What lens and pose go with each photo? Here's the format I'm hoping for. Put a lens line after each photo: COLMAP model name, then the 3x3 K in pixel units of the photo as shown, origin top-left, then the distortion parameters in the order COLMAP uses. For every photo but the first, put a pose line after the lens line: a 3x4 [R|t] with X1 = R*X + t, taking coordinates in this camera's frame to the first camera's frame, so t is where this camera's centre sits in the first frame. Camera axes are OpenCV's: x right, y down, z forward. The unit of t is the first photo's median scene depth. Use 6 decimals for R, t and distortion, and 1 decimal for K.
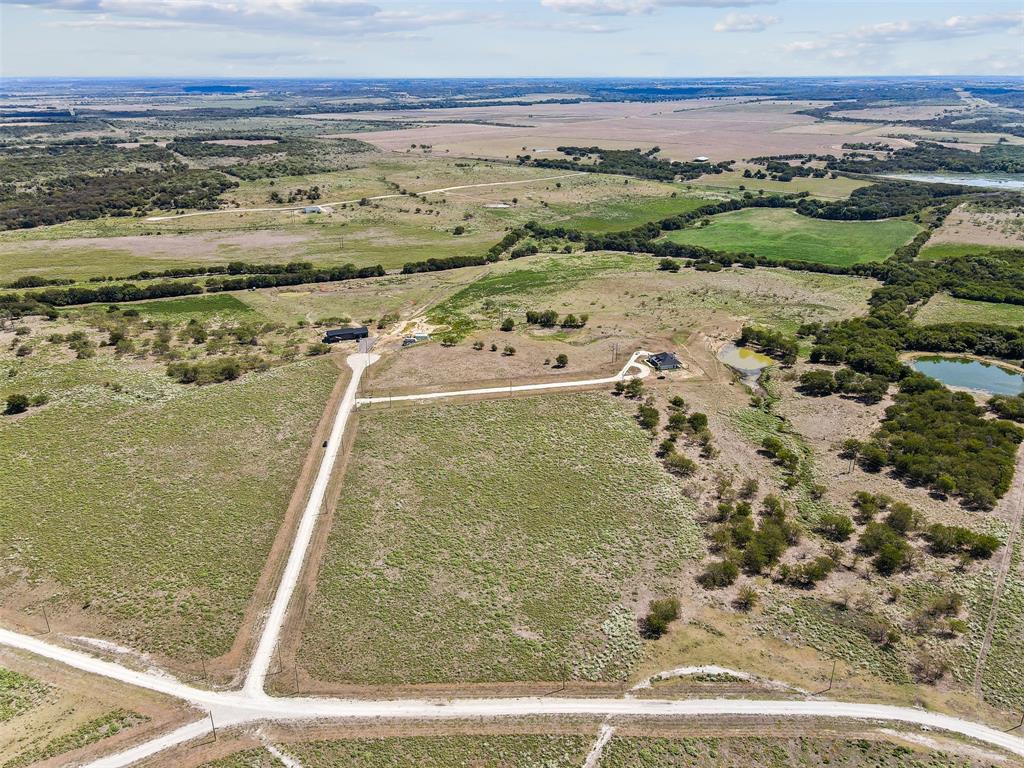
lens RADIAL K [[769.0, 0, 508.5], [0, 769.0, 369.4], [0, 0, 1]] dist [0.007146, 0.020498]
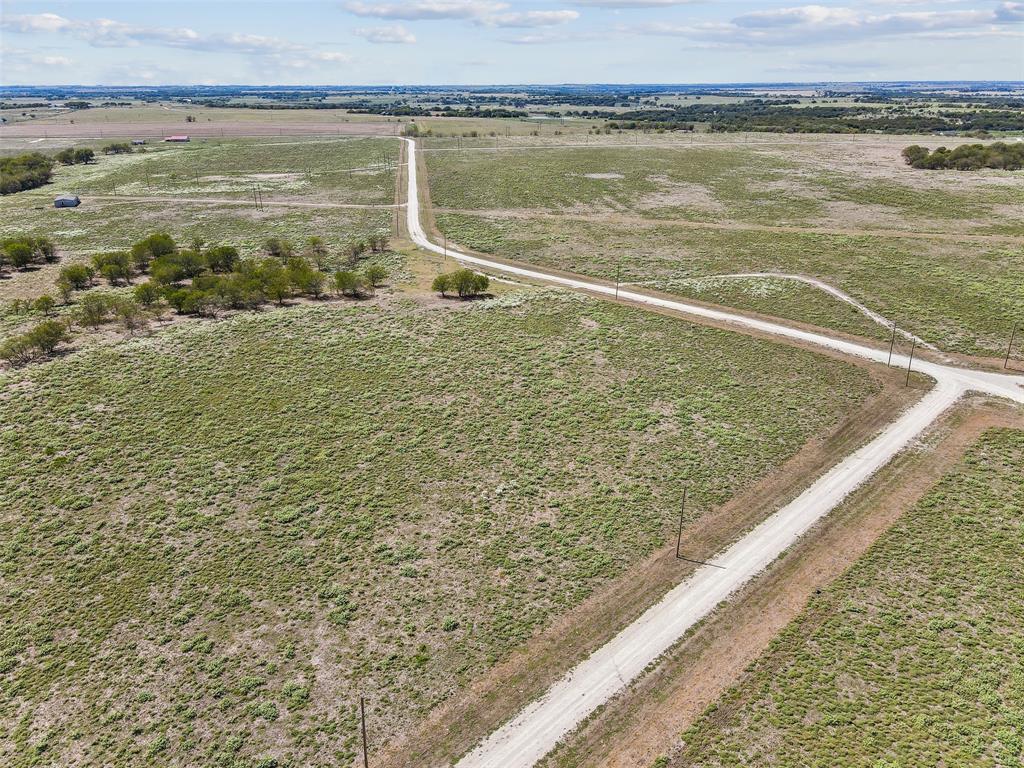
lens RADIAL K [[791.7, 0, 512.0], [0, 791.7, 384.0], [0, 0, 1]] dist [0.012650, 0.012254]
pose [[-0.686037, -0.253930, 0.681816, -0.287866], [0.268977, 0.782208, 0.561962, -0.055164], [-0.676021, 0.568919, -0.468322, 0.843455]]
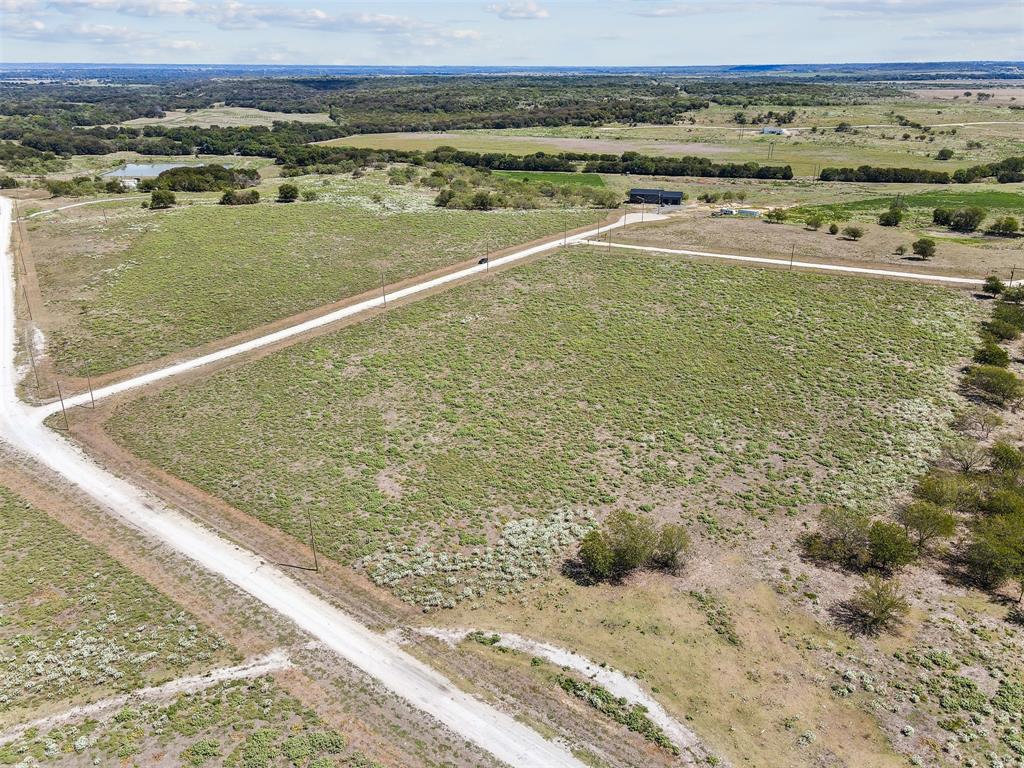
lens RADIAL K [[791.7, 0, 512.0], [0, 791.7, 384.0], [0, 0, 1]] dist [0.012650, 0.012254]
pose [[0.778437, 0.236060, -0.581646, 0.223398], [-0.228150, 0.969625, 0.088180, 0.118489], [0.584794, 0.064060, 0.808649, 0.342292]]
